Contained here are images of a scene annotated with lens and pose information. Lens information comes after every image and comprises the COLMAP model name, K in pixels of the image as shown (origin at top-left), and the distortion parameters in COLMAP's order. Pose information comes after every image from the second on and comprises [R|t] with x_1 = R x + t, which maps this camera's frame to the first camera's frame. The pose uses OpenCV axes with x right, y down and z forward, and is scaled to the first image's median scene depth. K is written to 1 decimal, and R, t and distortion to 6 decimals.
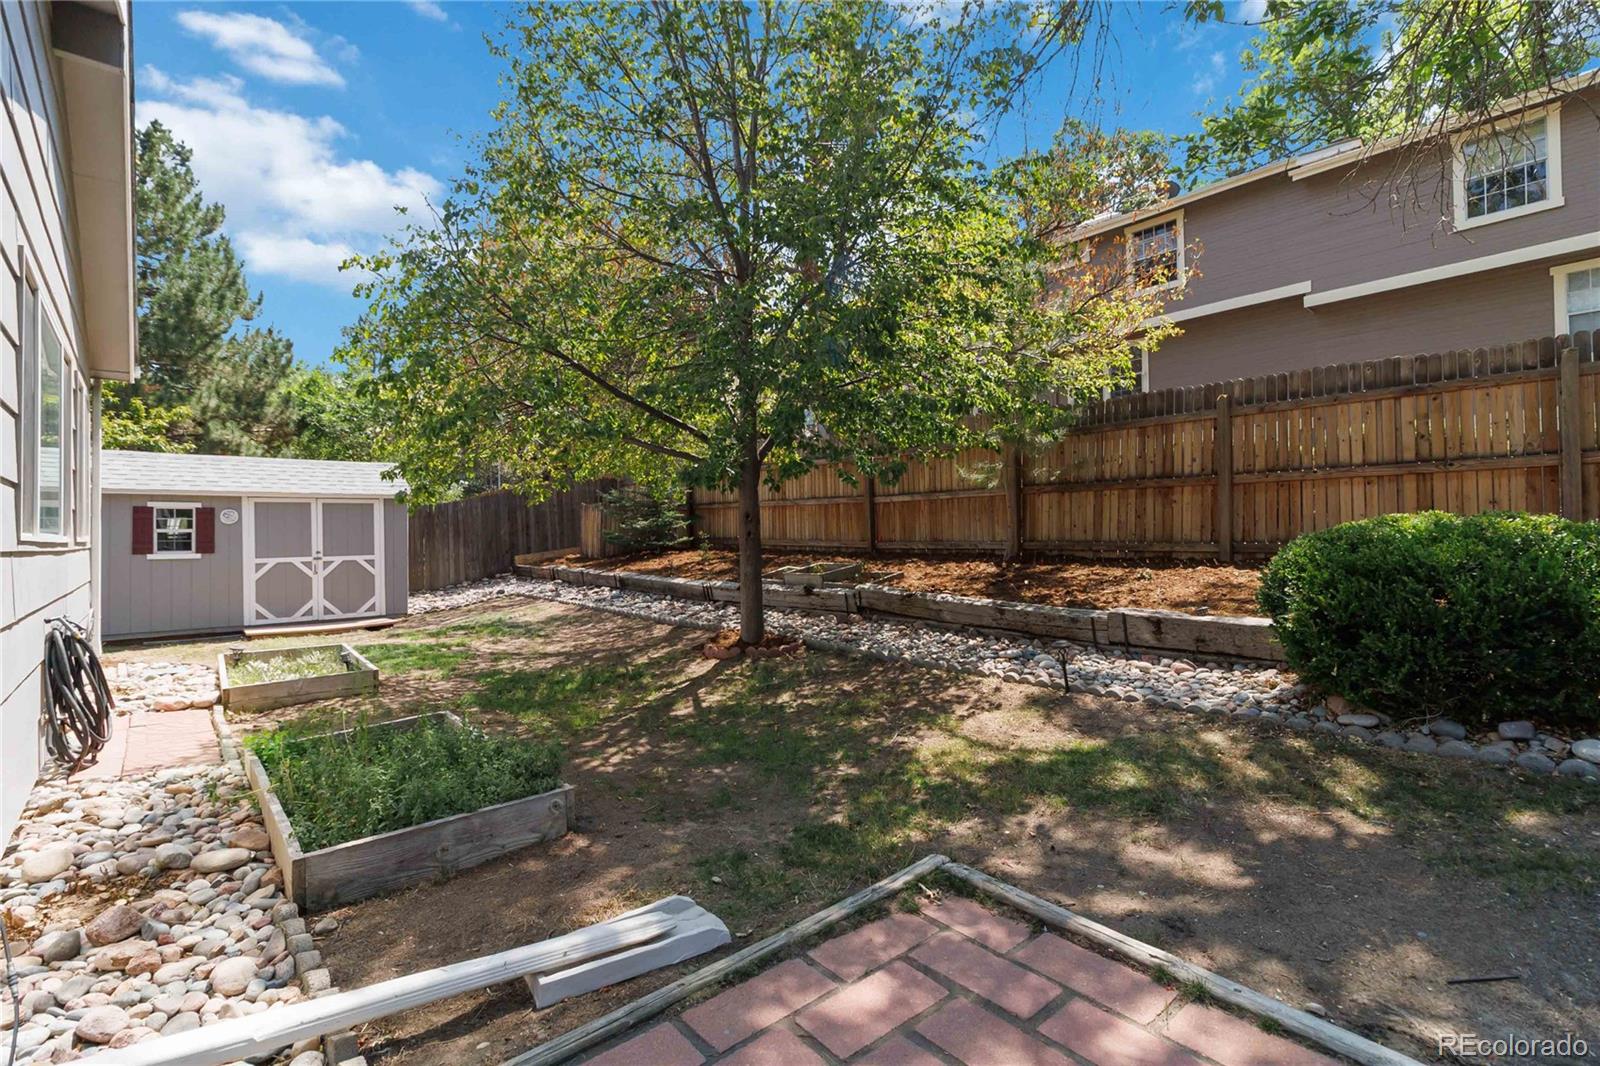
lens RADIAL K [[734.9, 0, 813.8], [0, 734.9, 530.8], [0, 0, 1]] dist [0.001802, 0.000297]
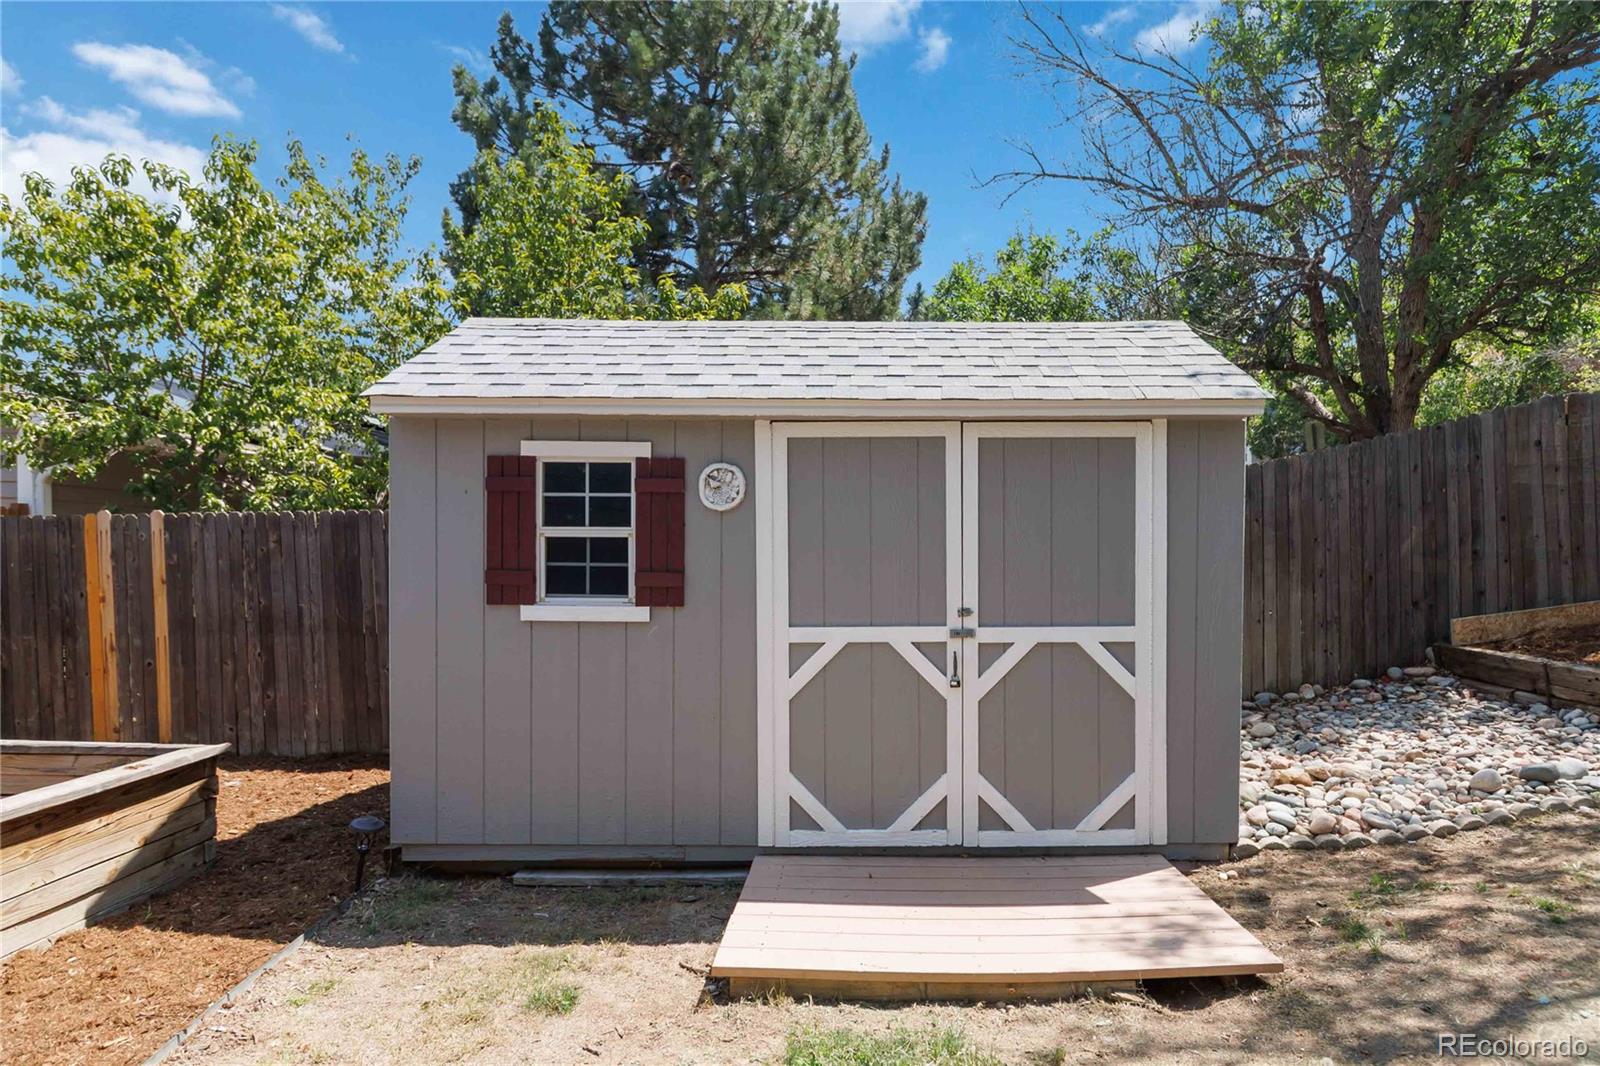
lens RADIAL K [[916.4, 0, 864.1], [0, 916.4, 564.1], [0, 0, 1]] dist [0.000231, 0.000261]
pose [[0.767272, 0.019351, -0.641030, -0.477980], [-0.007762, 0.999752, 0.020889, 0.003986], [0.641275, -0.011052, 0.767232, 0.705069]]
